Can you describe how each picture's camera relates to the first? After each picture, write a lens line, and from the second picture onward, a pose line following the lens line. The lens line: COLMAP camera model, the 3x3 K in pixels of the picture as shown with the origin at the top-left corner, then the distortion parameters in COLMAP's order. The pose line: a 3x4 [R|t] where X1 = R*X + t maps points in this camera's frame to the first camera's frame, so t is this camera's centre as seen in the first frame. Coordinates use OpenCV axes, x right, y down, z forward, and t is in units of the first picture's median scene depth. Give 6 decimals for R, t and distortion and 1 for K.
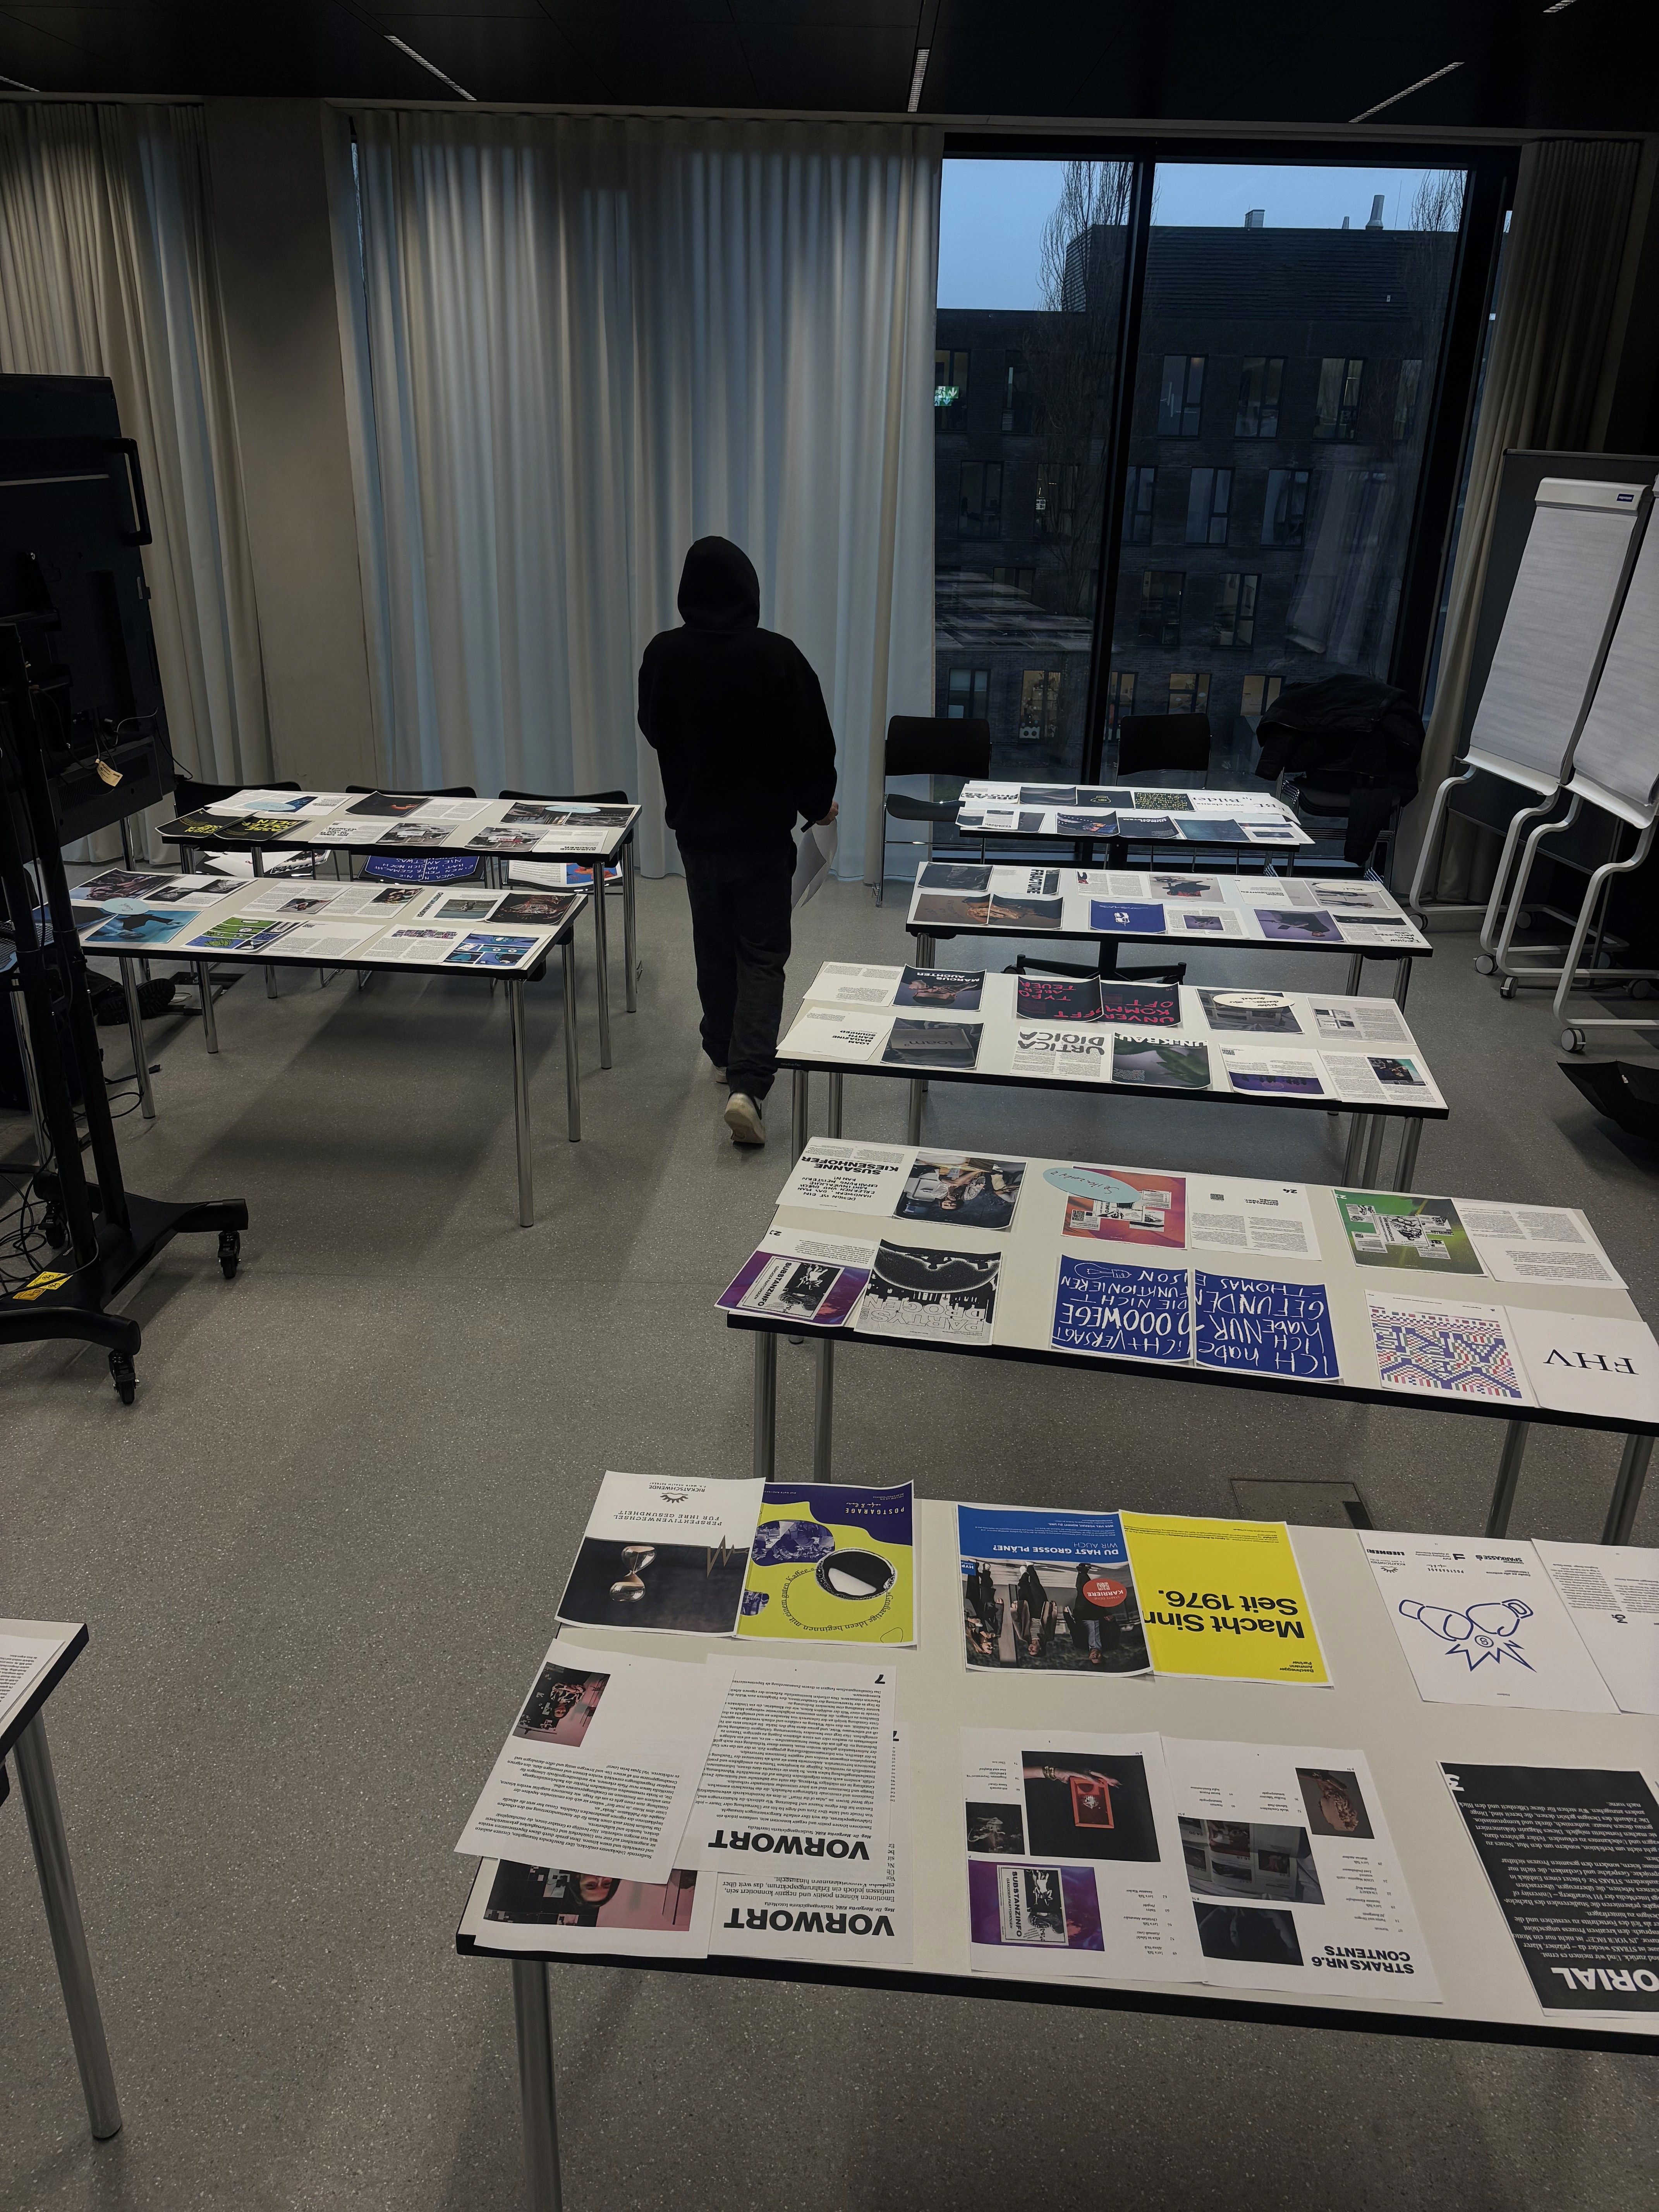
lens RADIAL K [[1661.7, 0, 831.9], [0, 1661.7, 1110.5], [0, 0, 1]] dist [-0.010320, -0.008584]
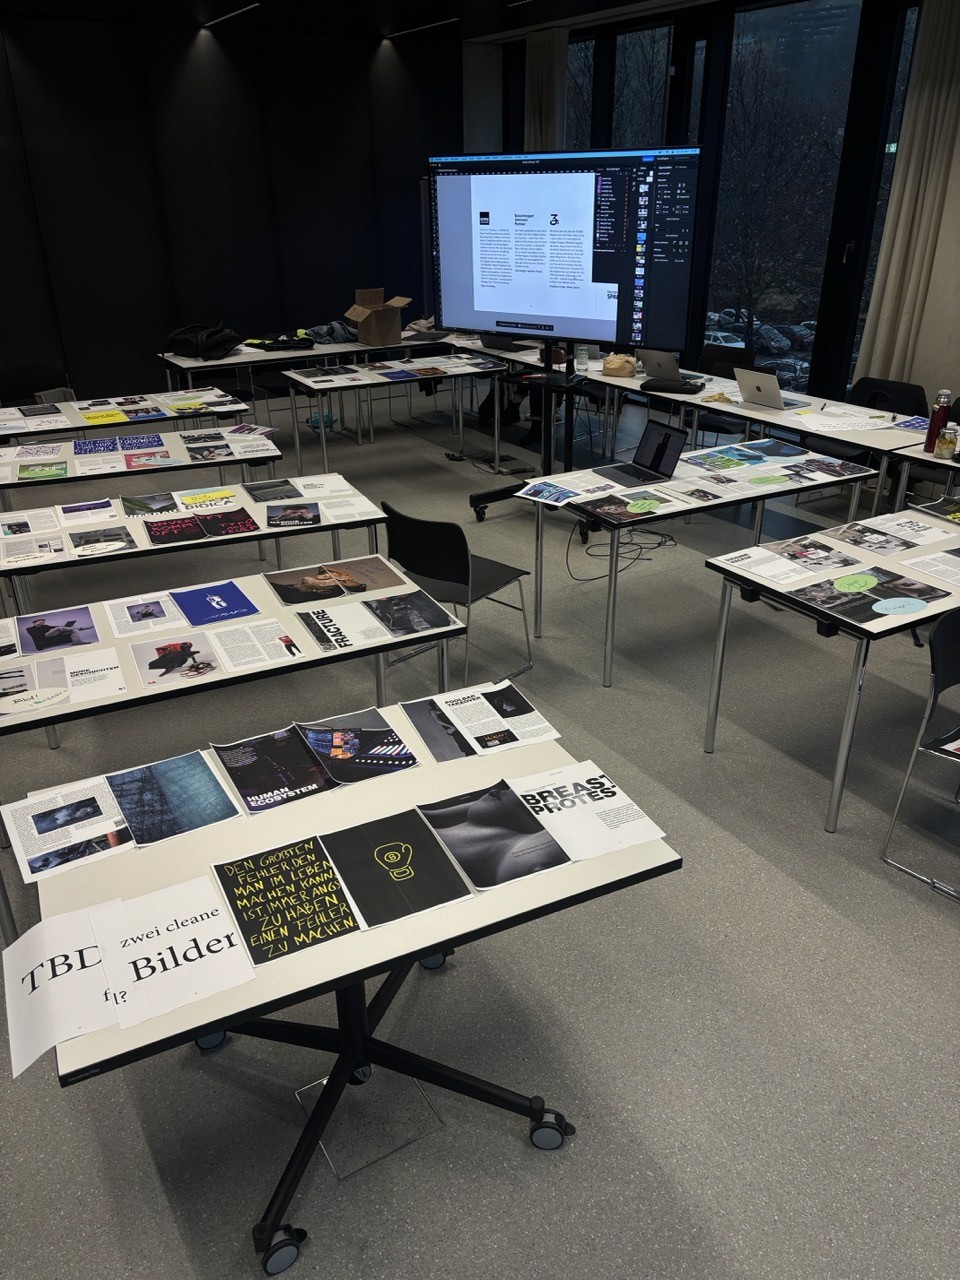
lens RADIAL K [[961.6, 0, 480.5], [0, 961.6, 642.5], [0, 0, 1]] dist [-0.010320, -0.008584]
pose [[-0.838027, 0.219978, -0.499319, 0.430869], [-0.223731, 0.696118, 0.682176, -0.695338], [0.497649, 0.683395, -0.534150, 1.751442]]
